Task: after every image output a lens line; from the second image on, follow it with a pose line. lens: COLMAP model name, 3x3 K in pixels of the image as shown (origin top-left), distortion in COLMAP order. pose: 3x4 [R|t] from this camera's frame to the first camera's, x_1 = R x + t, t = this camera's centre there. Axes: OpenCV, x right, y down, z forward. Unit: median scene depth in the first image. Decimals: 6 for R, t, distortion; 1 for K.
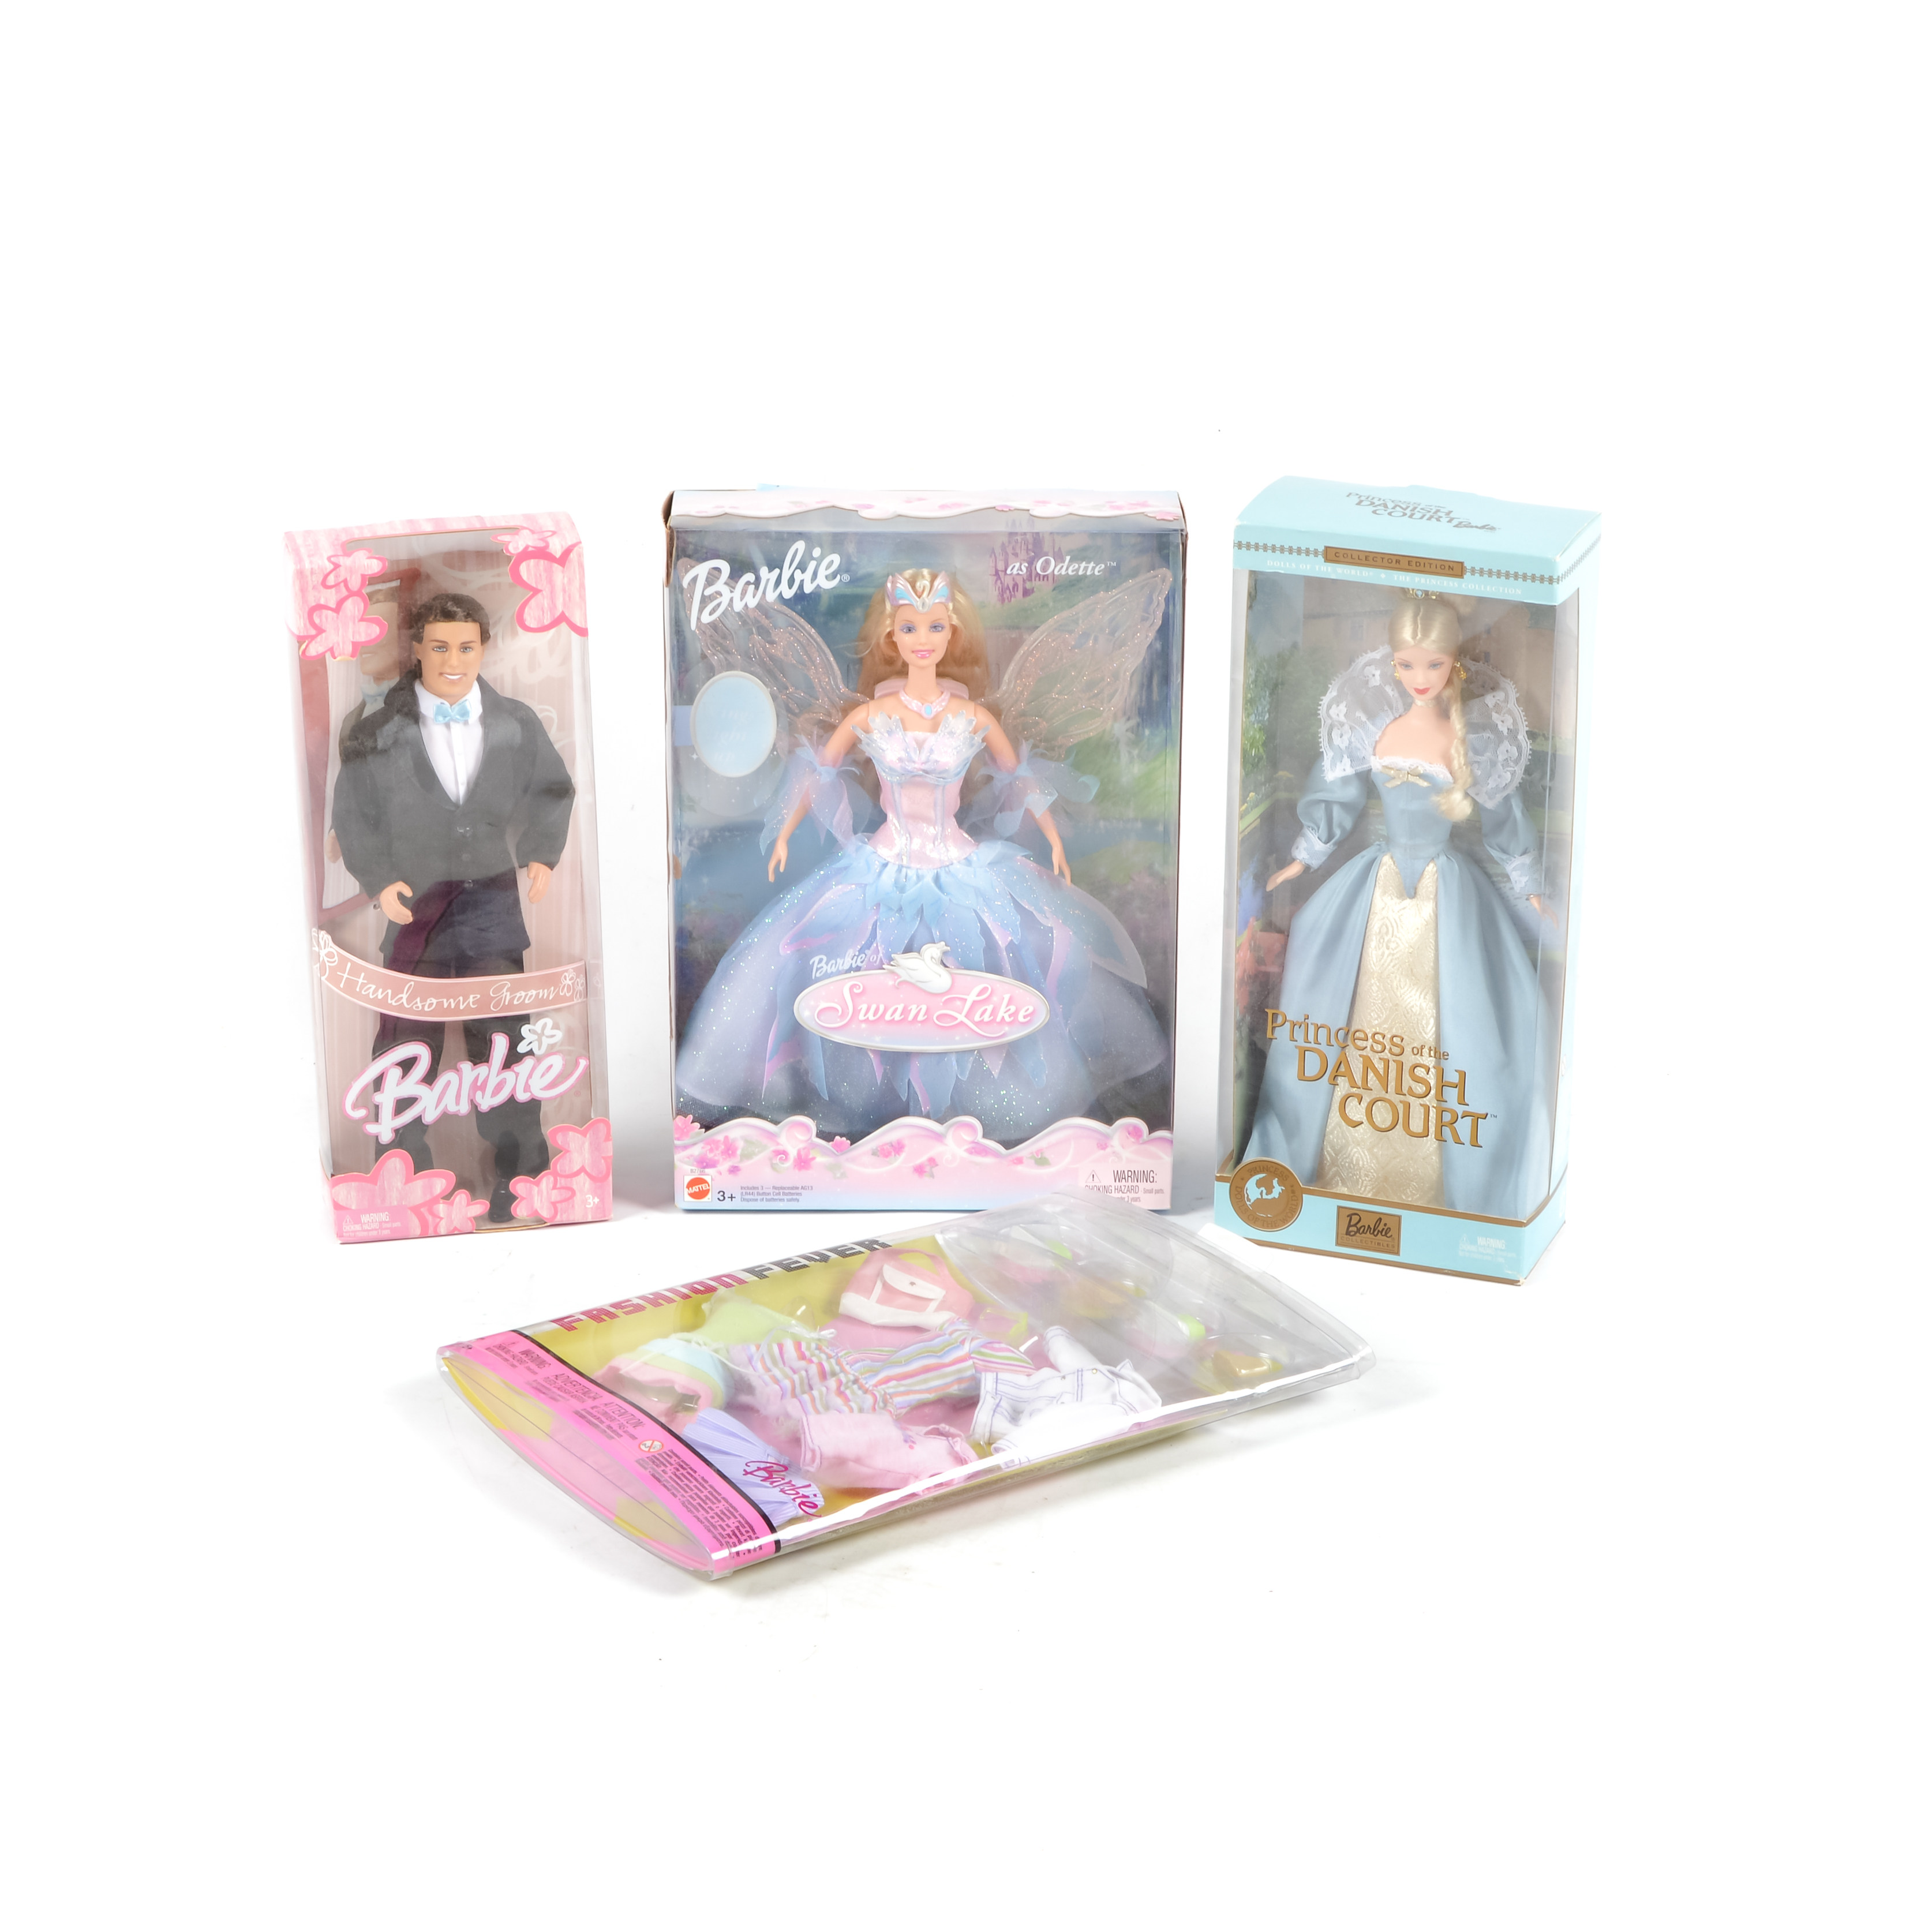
lens RADIAL K [[4407.6, 0, 966.0], [0, 4407.6, 966.0], [0, 0, 1]] dist [-0.001009, 0.060043]
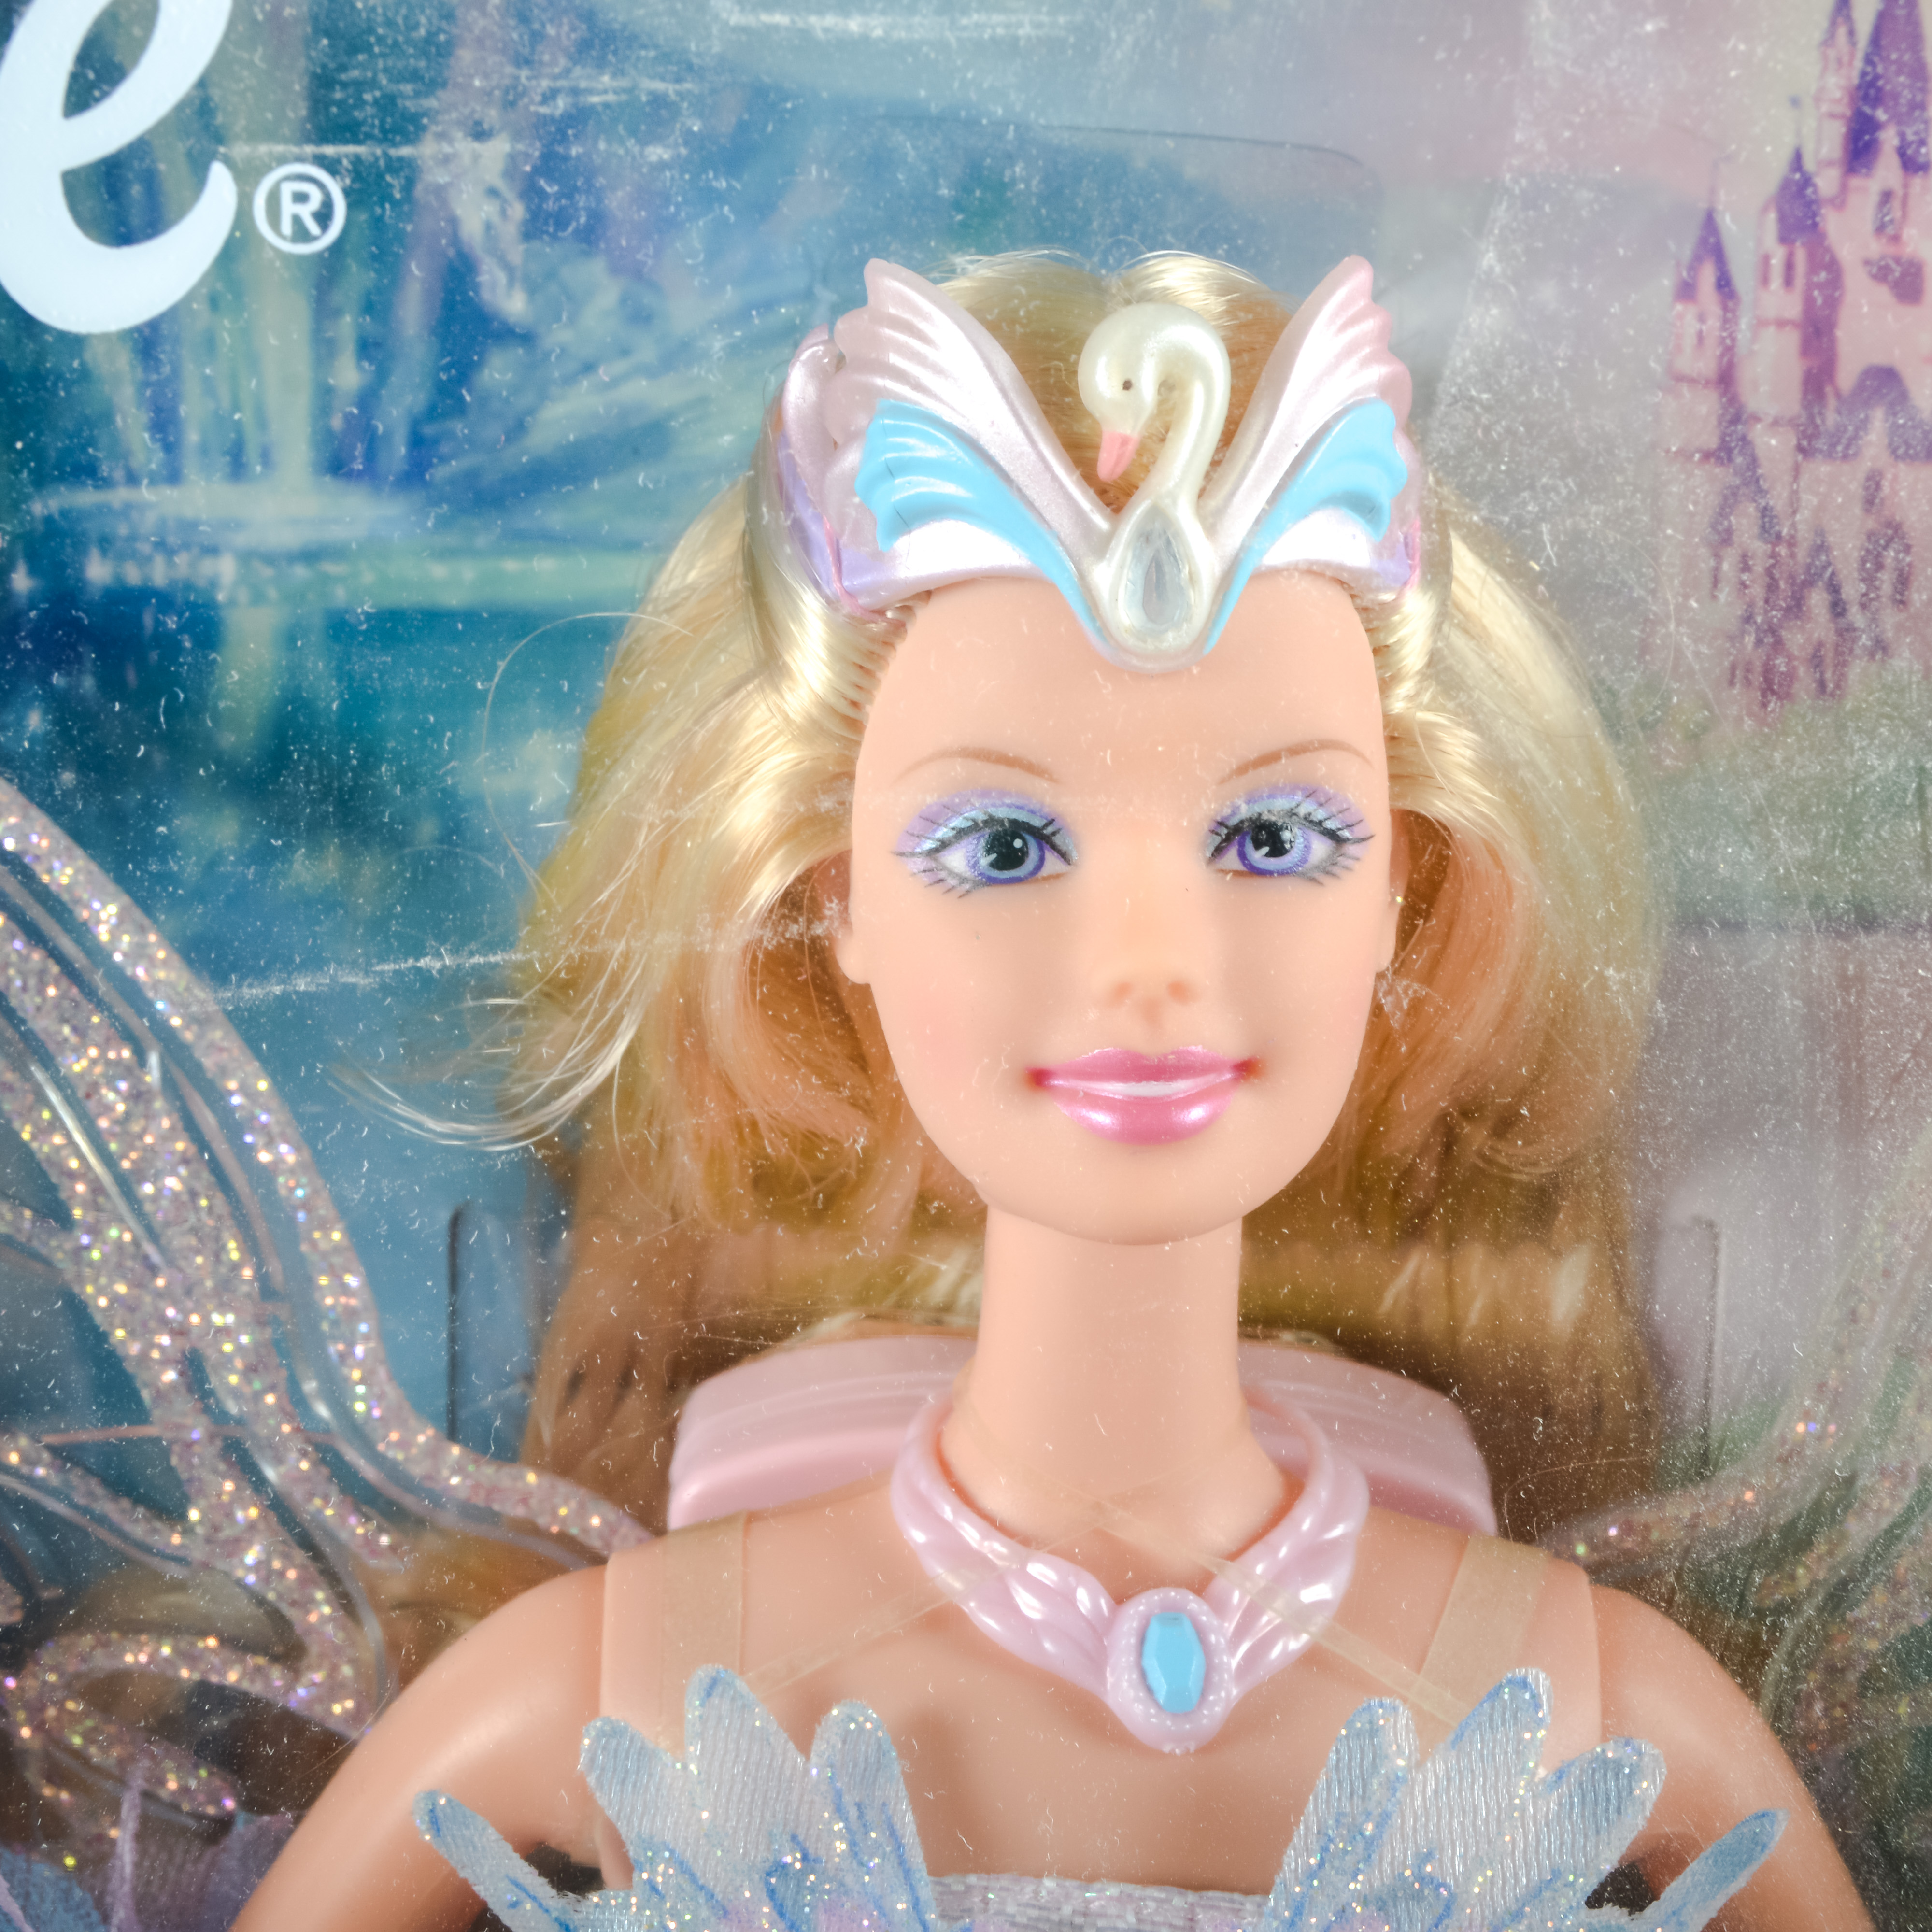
lens RADIAL K [[5046.7, 0, 966.0], [0, 5046.7, 966.0], [0, 0, 1]] dist [0.014089, -0.434877]
pose [[0.999949, 0.007826, 0.006447, -0.017742], [-0.007010, 0.992978, -0.118091, -0.075047], [-0.007326, 0.118040, 0.992982, 1.098978]]
